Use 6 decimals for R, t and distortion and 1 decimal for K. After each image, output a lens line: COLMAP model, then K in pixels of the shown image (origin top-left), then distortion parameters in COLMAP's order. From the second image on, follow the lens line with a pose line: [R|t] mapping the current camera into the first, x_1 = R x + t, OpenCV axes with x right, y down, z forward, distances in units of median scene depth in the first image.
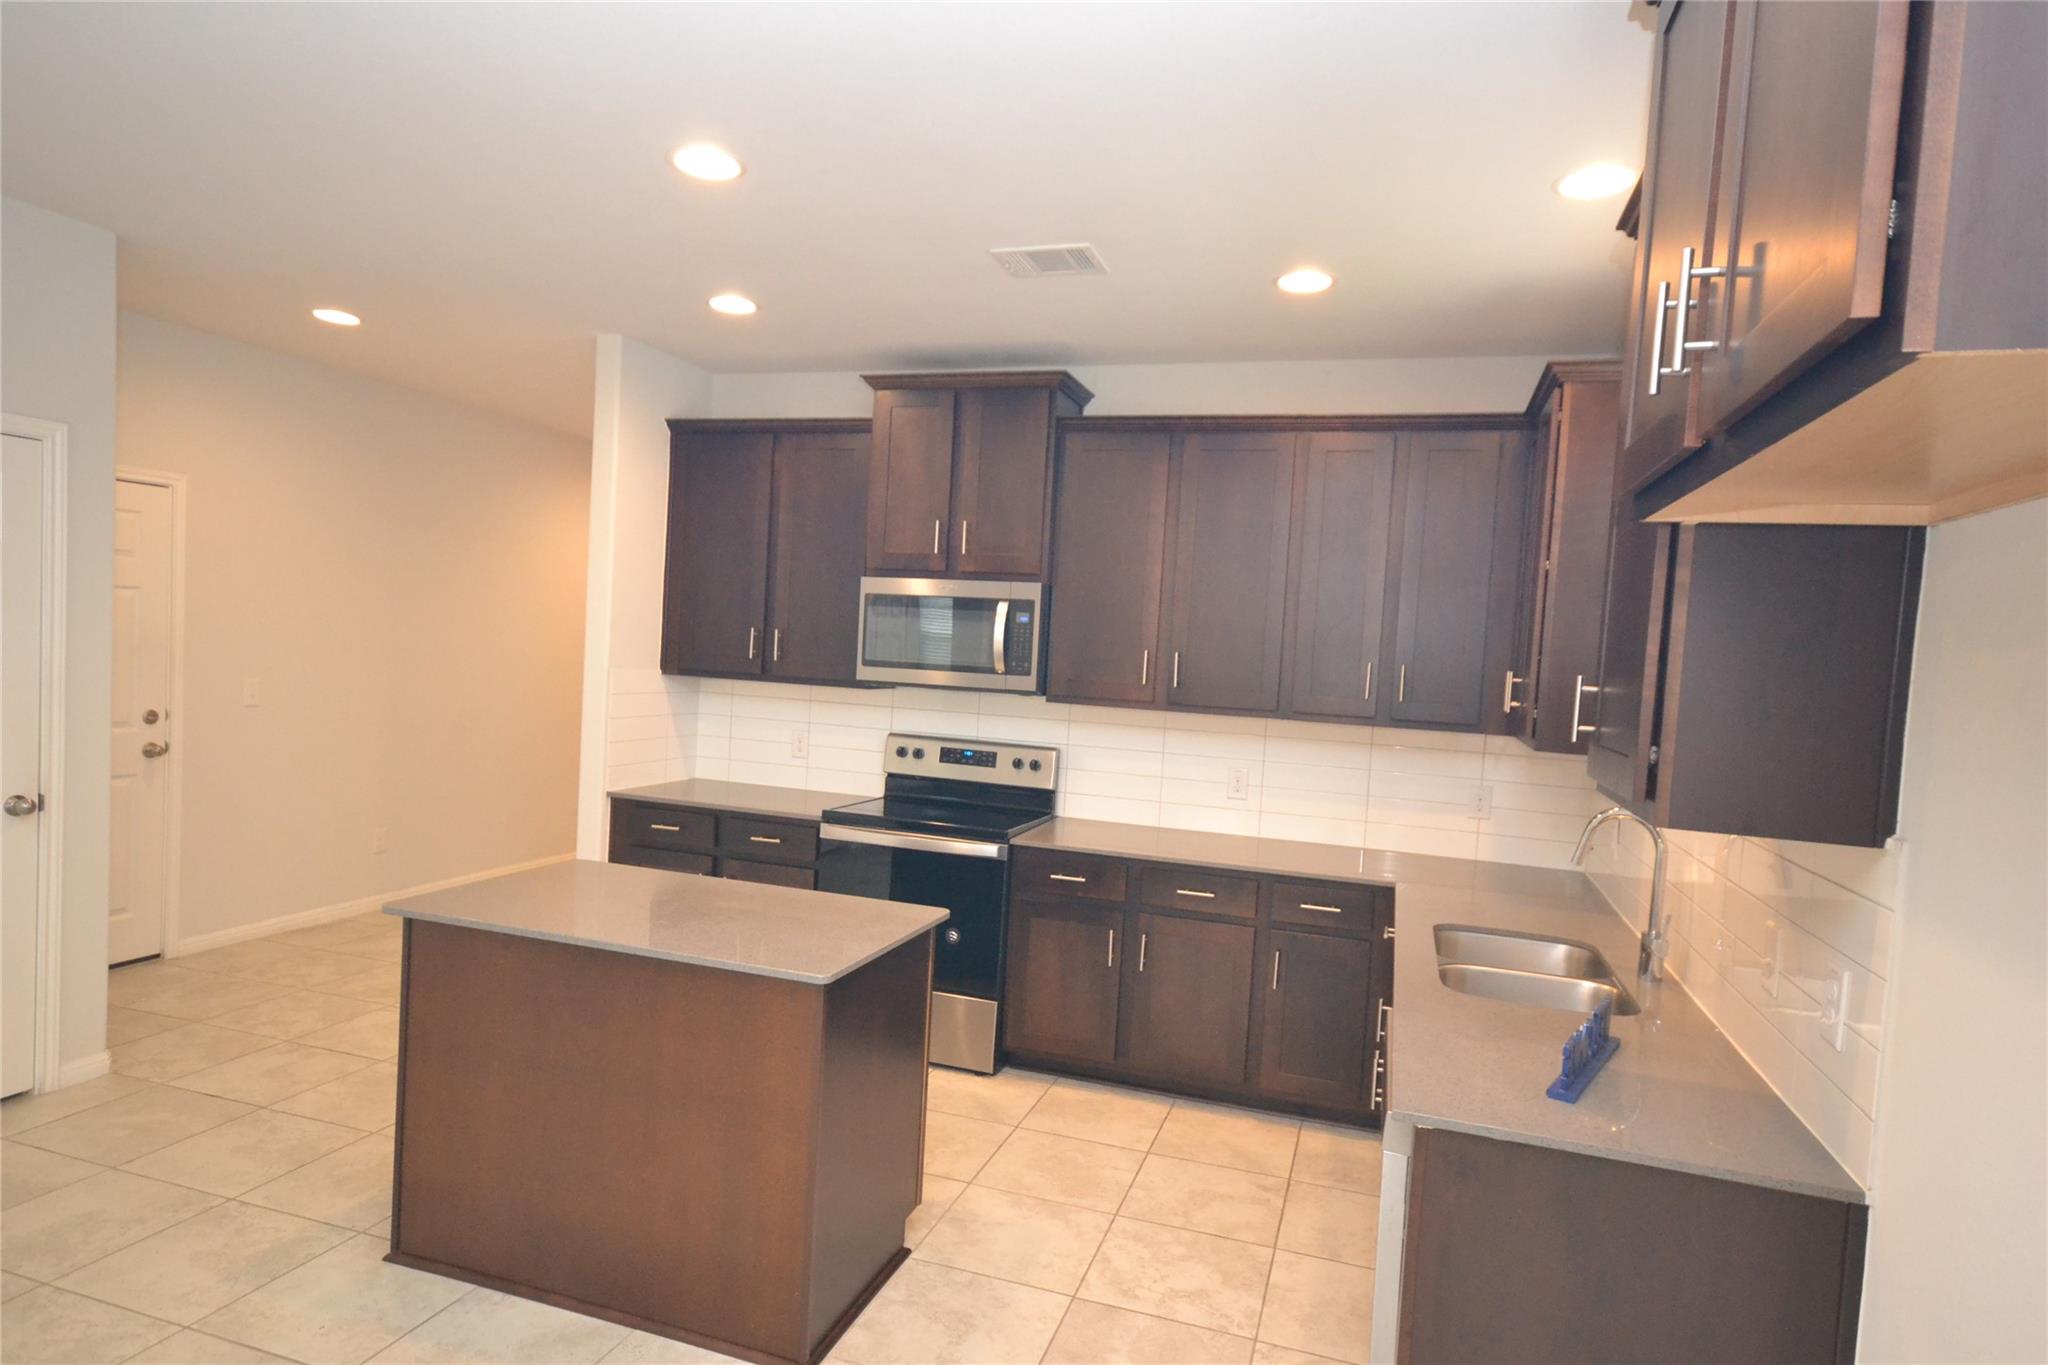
lens RADIAL K [[1148.9, 0, 1020.4], [0, 1148.9, 696.2], [0, 0, 1]] dist [0.011575, 0.004420]
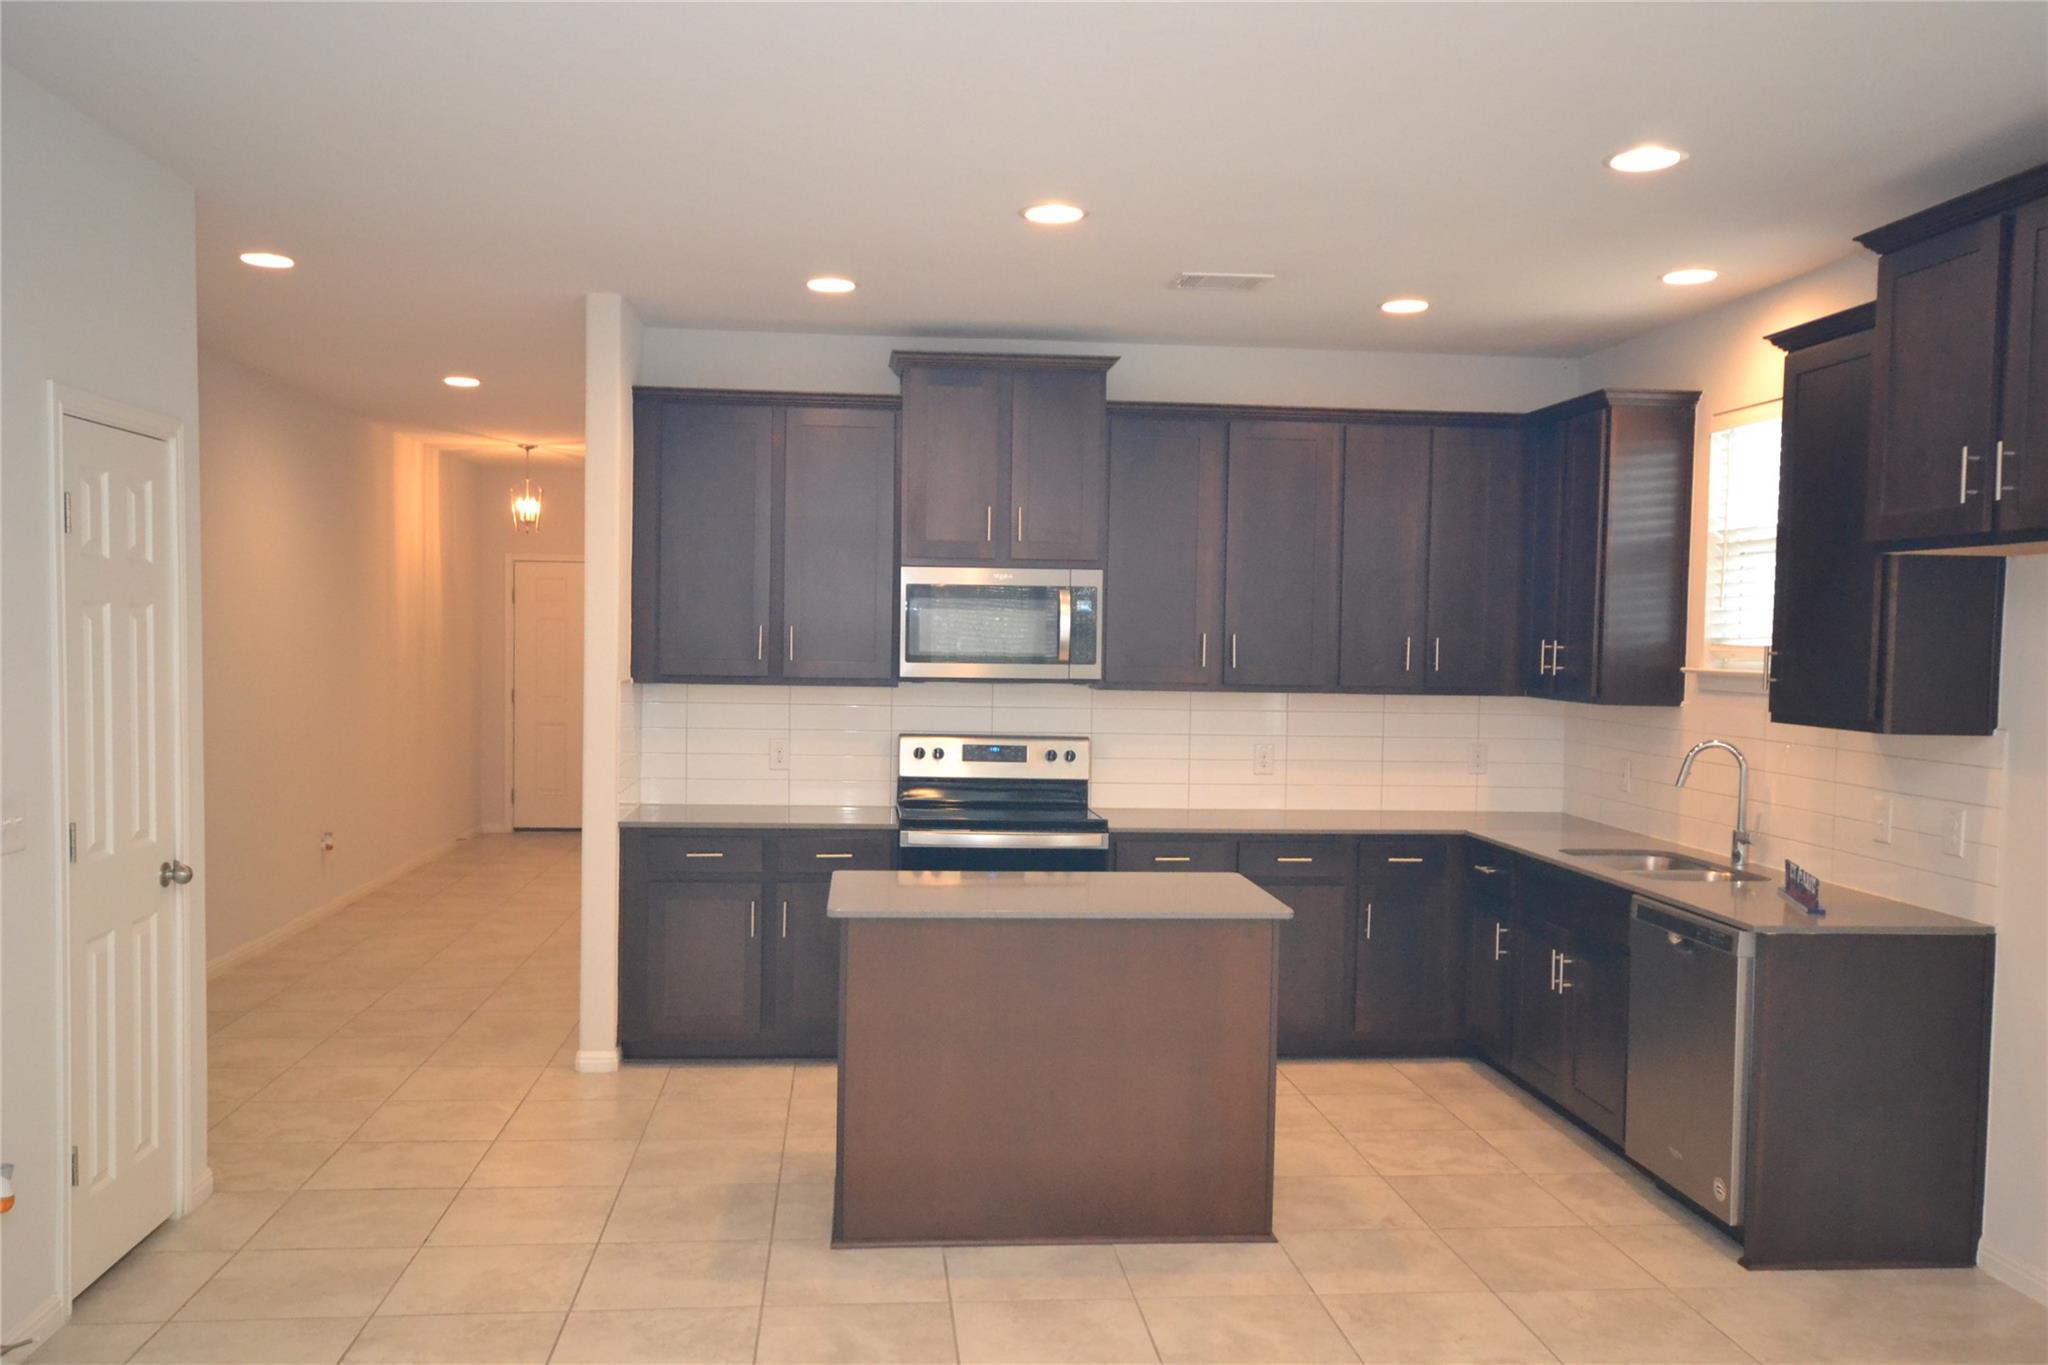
lens RADIAL K [[1699.3, 0, 1010.6], [0, 1699.3, 695.2], [0, 0, 1]] dist [0.019305, 0.000776]
pose [[0.916339, -0.055470, 0.396543, -0.619922], [0.051944, 0.998457, 0.019635, -0.022659], [-0.397021, 0.002606, 0.917806, -0.303178]]
